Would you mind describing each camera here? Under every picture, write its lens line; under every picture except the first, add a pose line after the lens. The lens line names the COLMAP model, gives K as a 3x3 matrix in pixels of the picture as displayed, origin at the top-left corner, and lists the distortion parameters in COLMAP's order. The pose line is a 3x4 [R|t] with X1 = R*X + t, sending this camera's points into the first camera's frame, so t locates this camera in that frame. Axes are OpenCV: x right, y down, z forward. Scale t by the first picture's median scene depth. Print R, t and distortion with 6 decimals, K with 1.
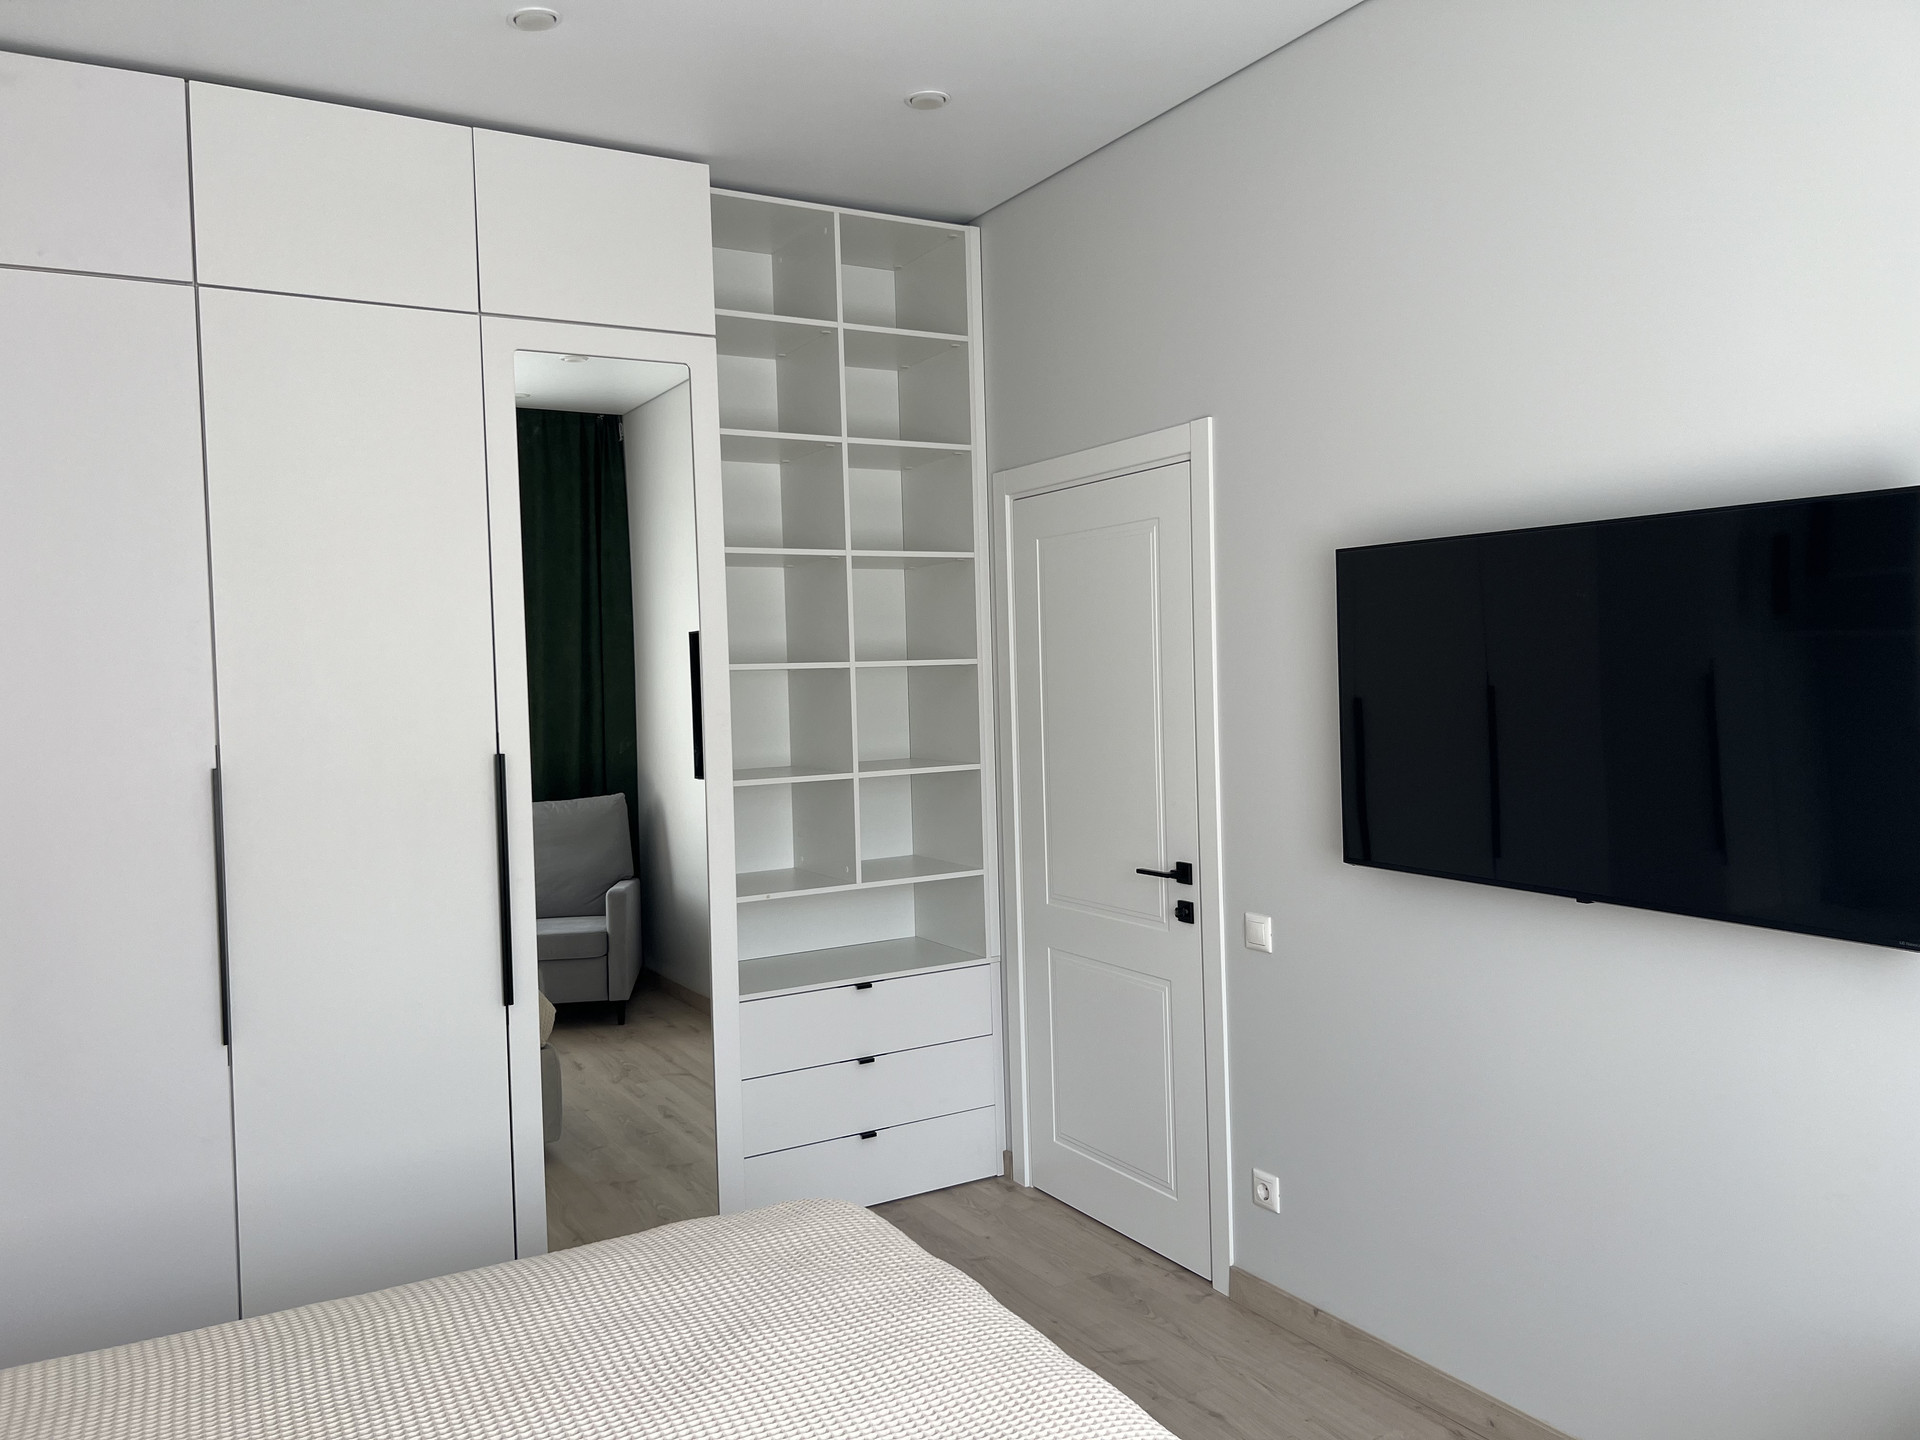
lens RADIAL K [[1415.5, 0, 960.0], [0, 1415.5, 720.0], [0, 0, 1]] dist [0.055775, -0.052101]
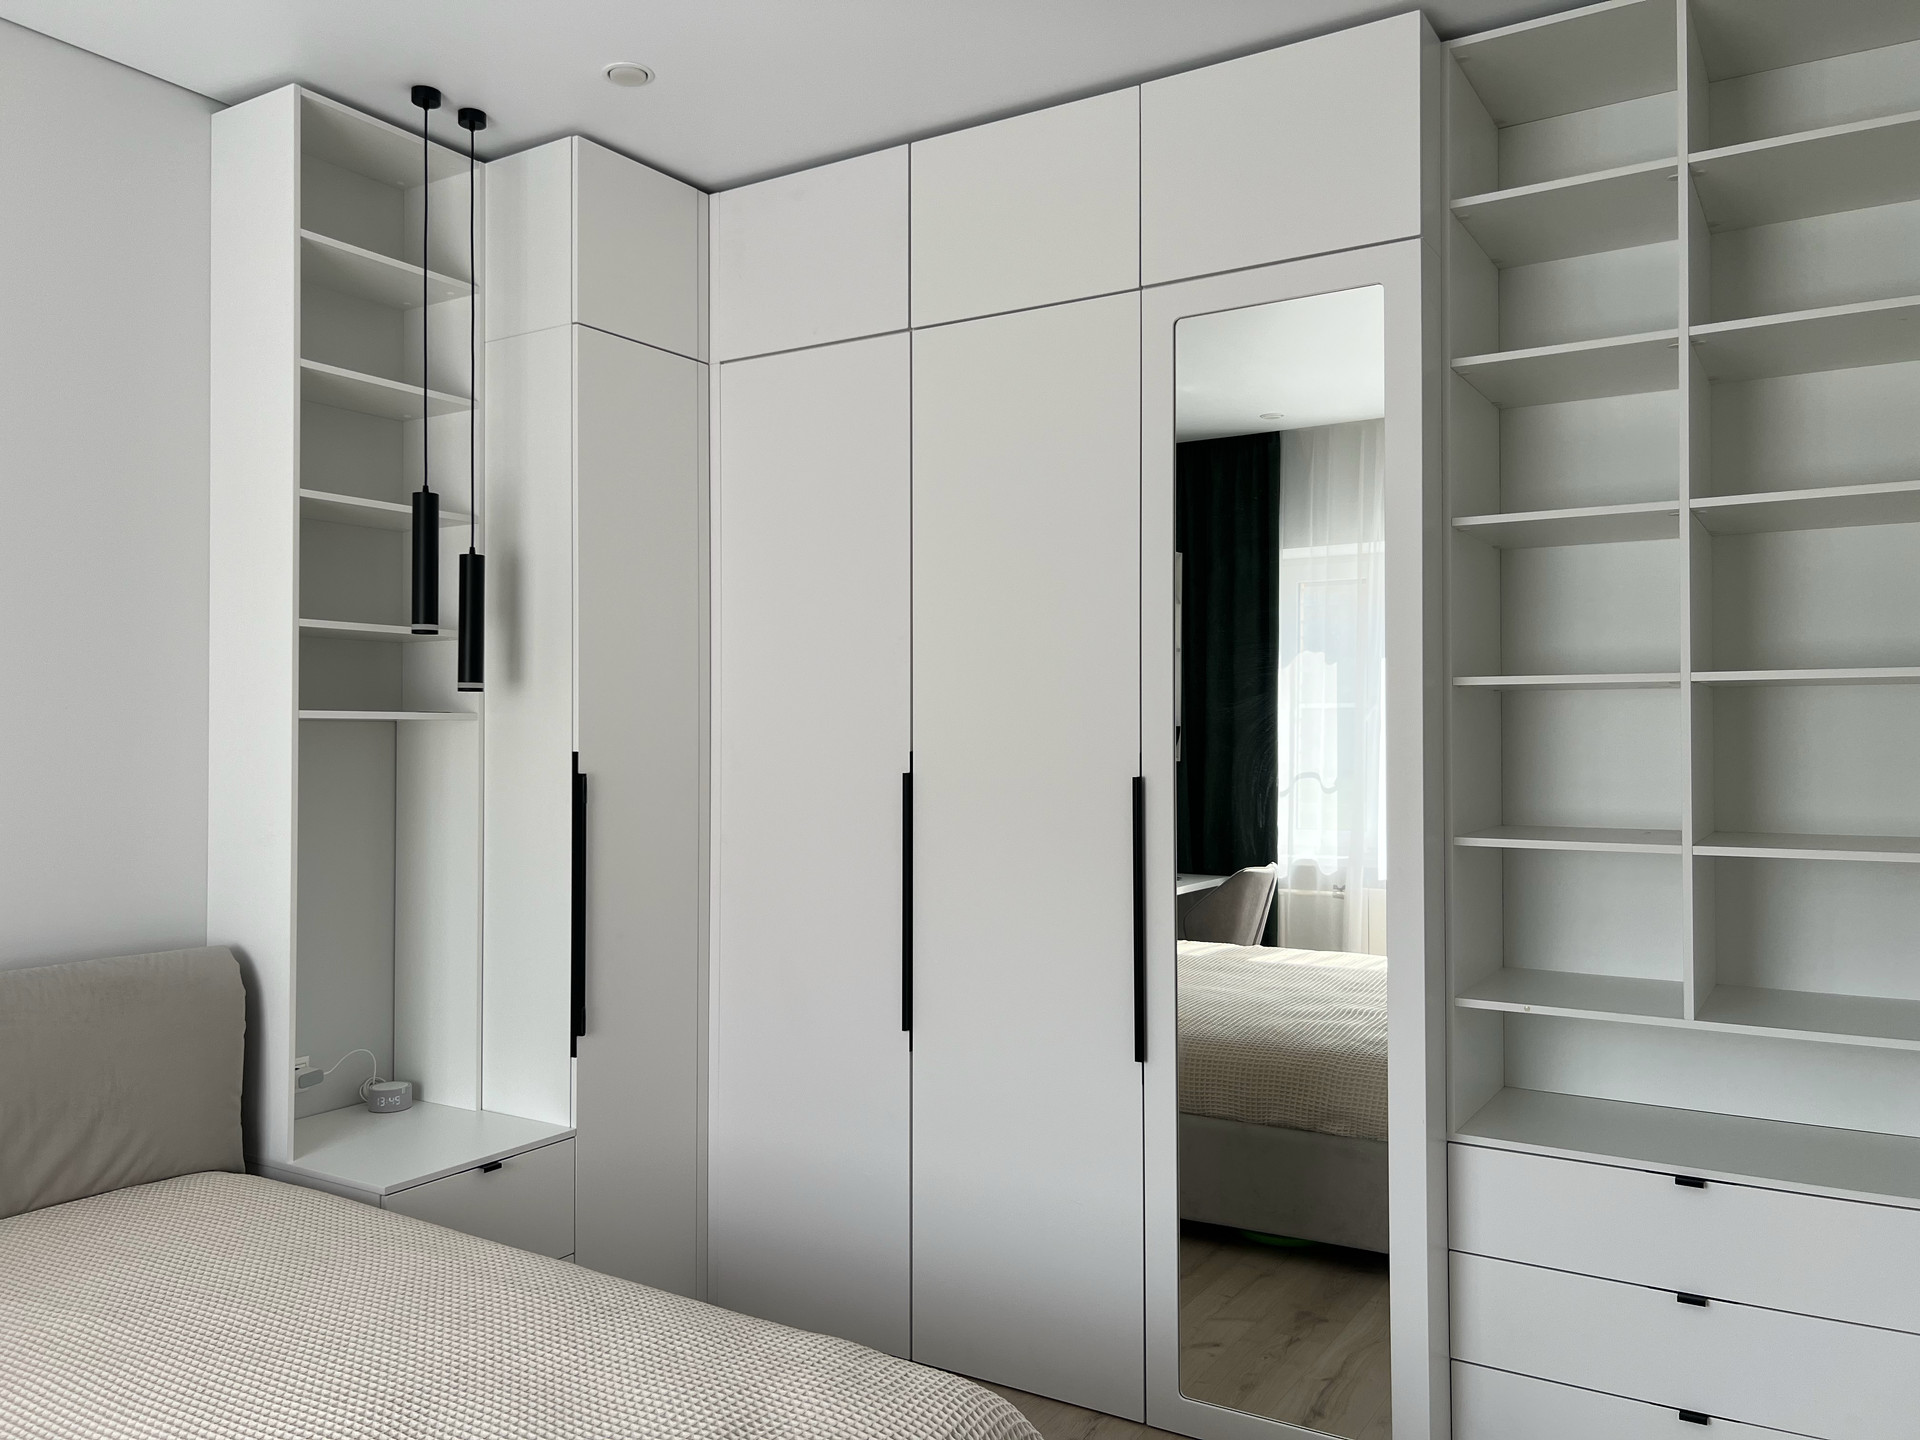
lens RADIAL K [[1415.5, 0, 960.0], [0, 1415.5, 720.0], [0, 0, 1]] dist [0.055775, -0.052101]
pose [[0.449741, 0.029734, -0.892664, 0.414822], [-0.027783, 0.999428, 0.019293, -0.026839], [0.892727, 0.016124, 0.450309, 0.487383]]
